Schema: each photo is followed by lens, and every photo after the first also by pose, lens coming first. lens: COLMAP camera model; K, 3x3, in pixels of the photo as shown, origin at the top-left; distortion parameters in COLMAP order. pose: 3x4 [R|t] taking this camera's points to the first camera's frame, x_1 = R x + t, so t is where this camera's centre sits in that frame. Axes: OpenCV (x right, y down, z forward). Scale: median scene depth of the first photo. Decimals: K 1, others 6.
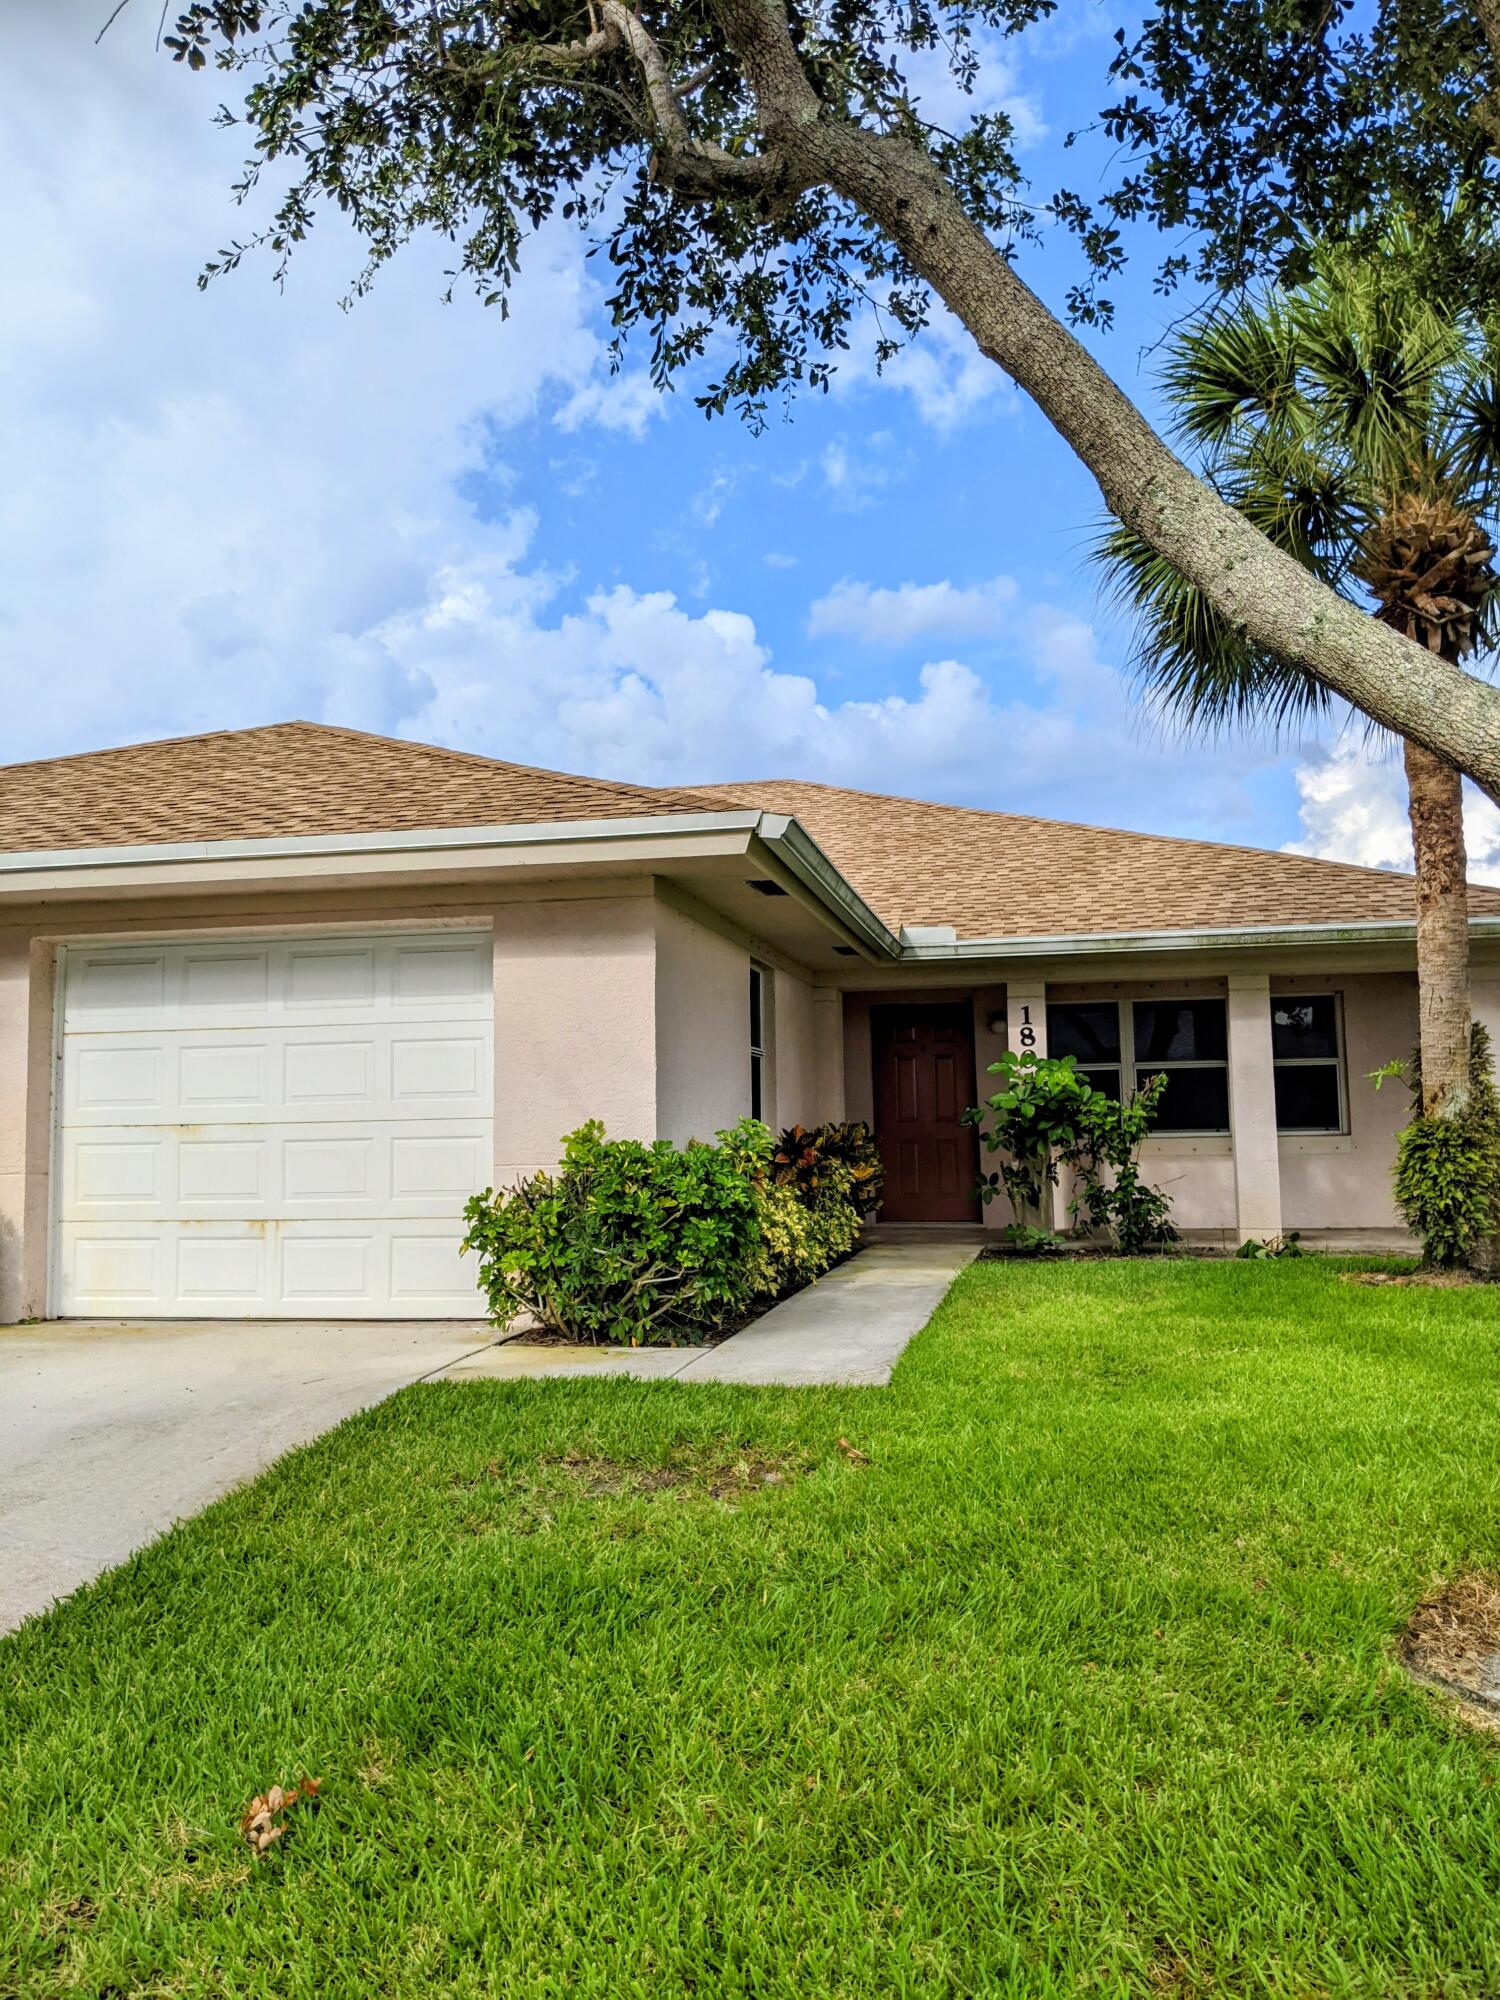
lens RADIAL K [[1612.2, 0, 750.0], [0, 1612.2, 1000.0], [0, 0, 1]] dist [0.080521, -0.134290]
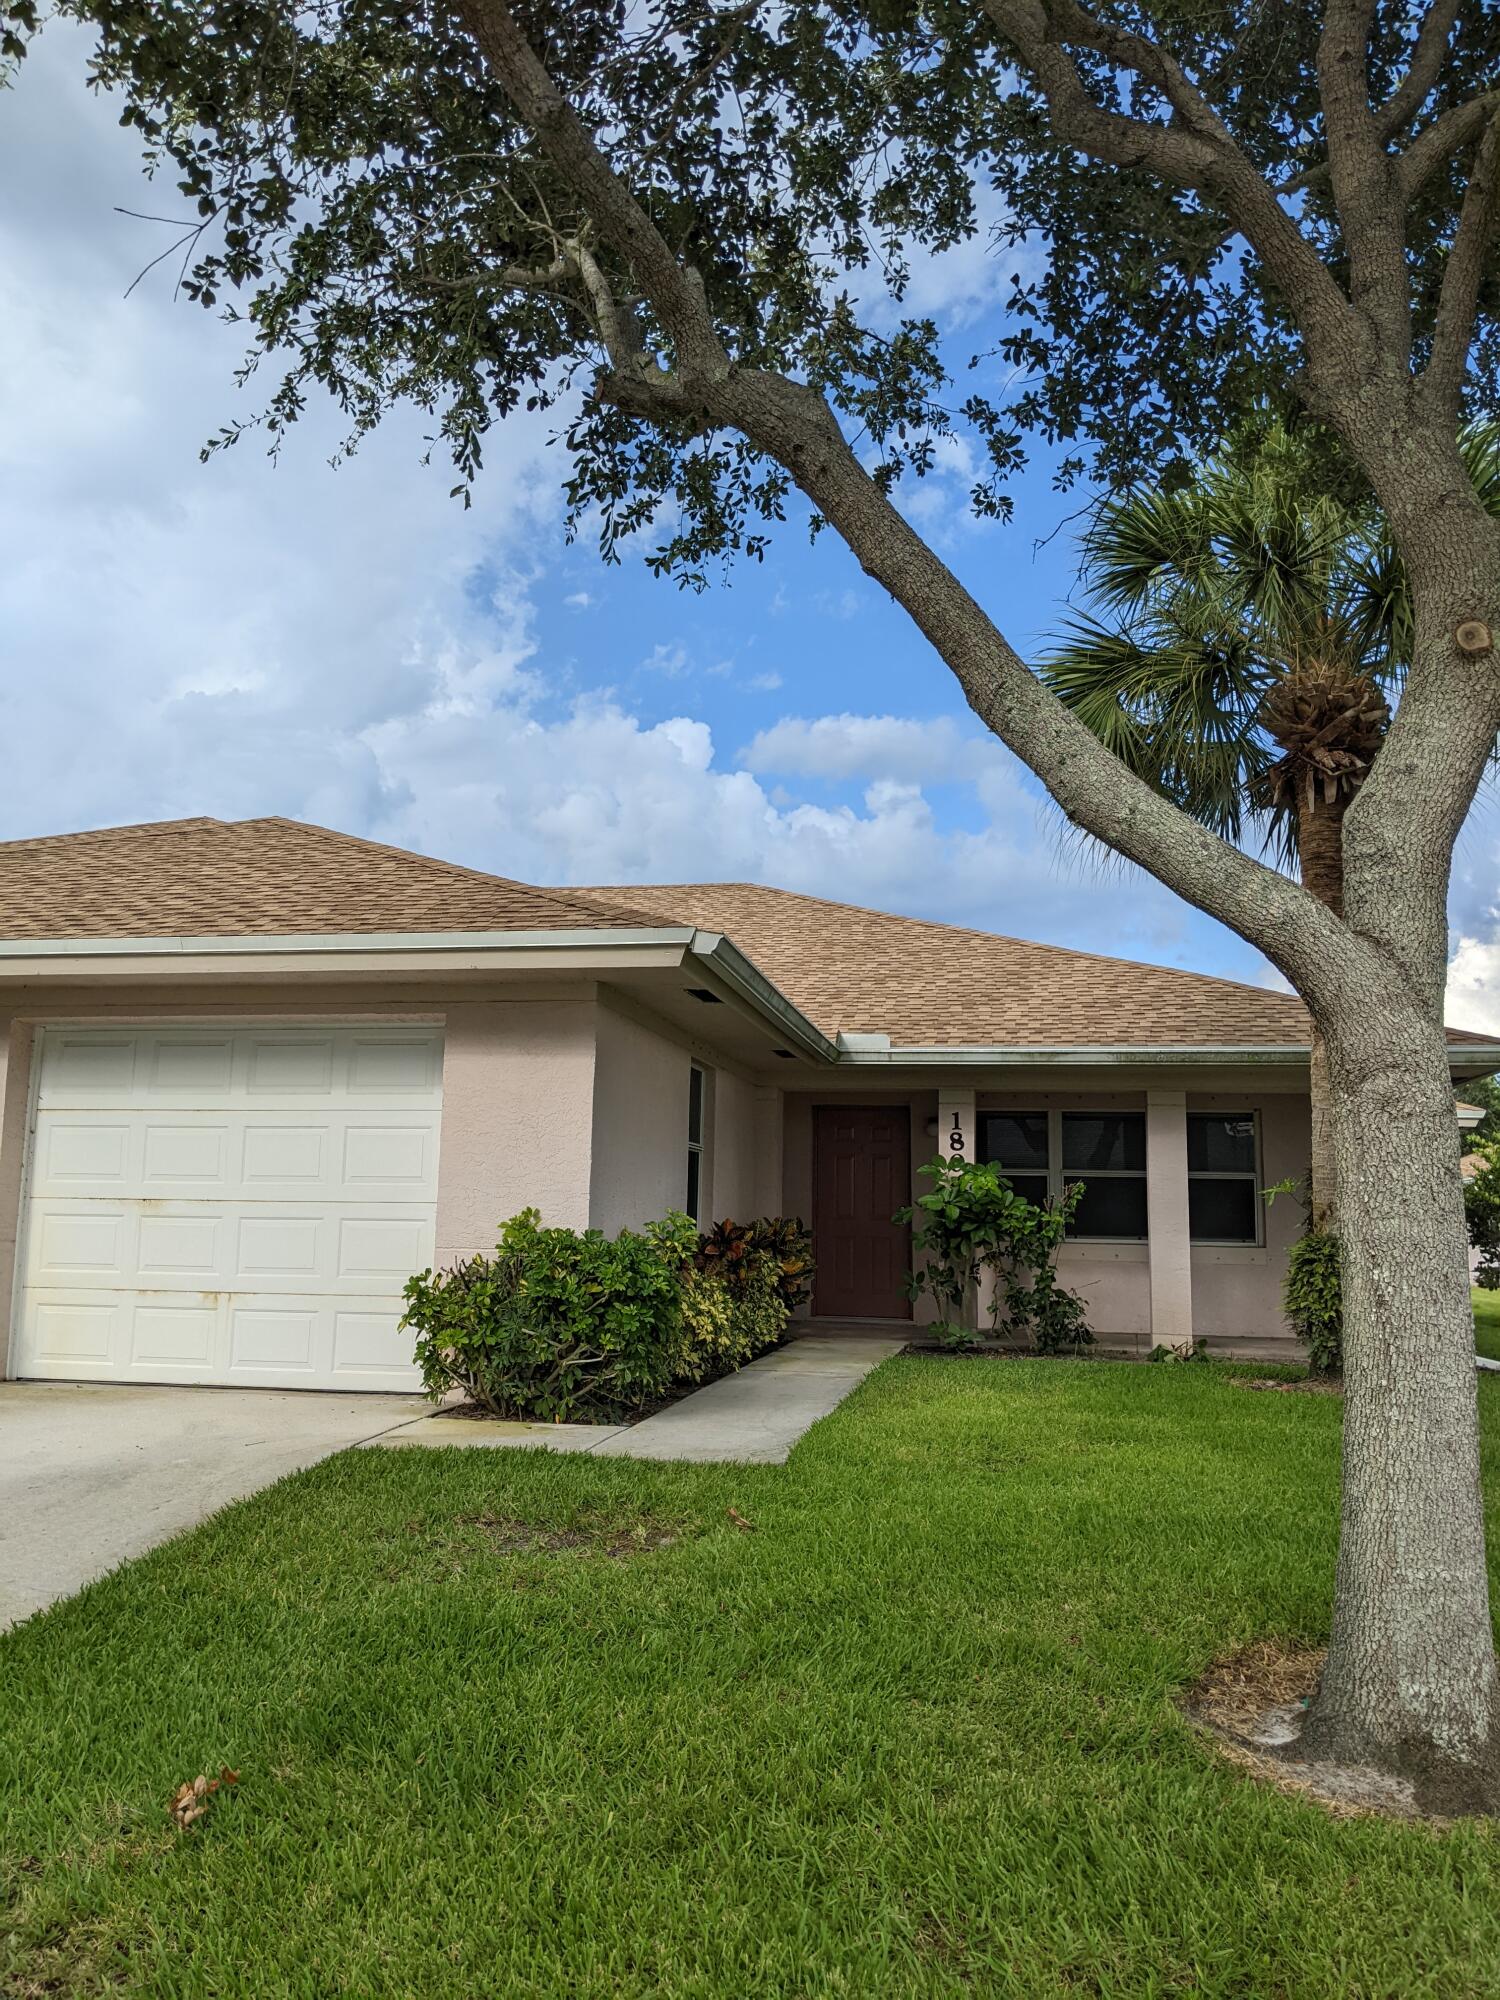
lens RADIAL K [[1637.1, 0, 741.6], [0, 1637.1, 1013.9], [0, 0, 1]] dist [0.082768, -0.139232]
pose [[0.999301, 0.036511, 0.008025, 0.035094], [-0.036114, 0.998335, -0.044987, -0.012545], [-0.009655, 0.044665, 0.998955, -0.112256]]
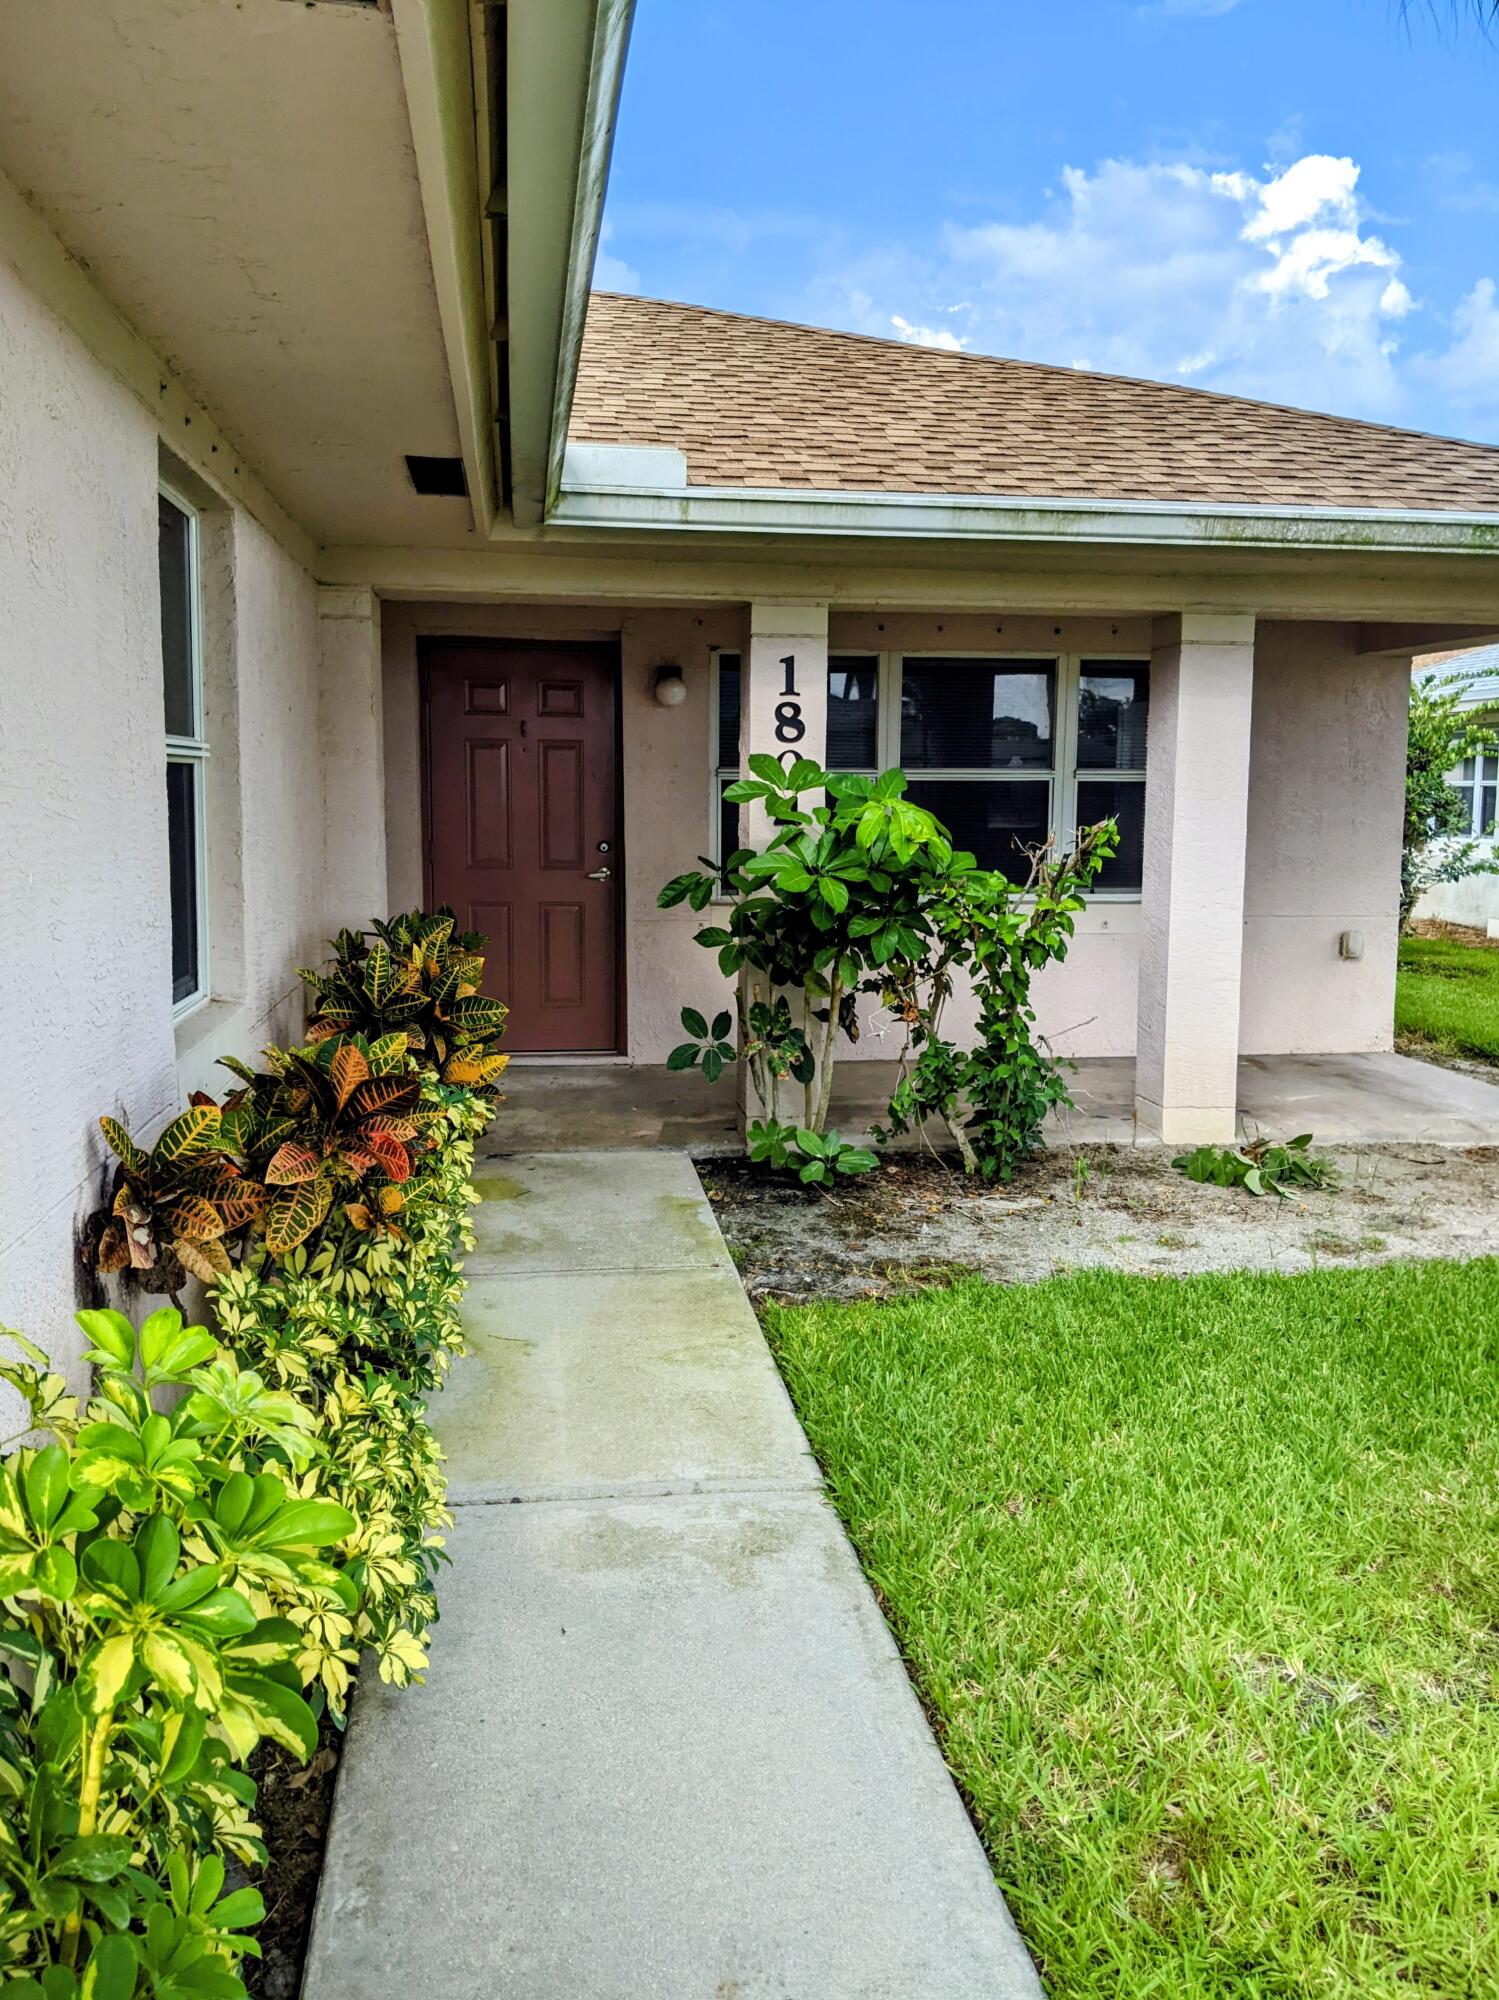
lens RADIAL K [[1612.2, 0, 749.5], [0, 1612.2, 1000.0], [0, 0, 1]] dist [0.080521, -0.134290]
pose [[0.942790, -0.019325, 0.332826, 0.002401], [-0.053089, 0.976877, 0.207107, 0.008277], [-0.329133, -0.212927, 0.919964, 0.948352]]
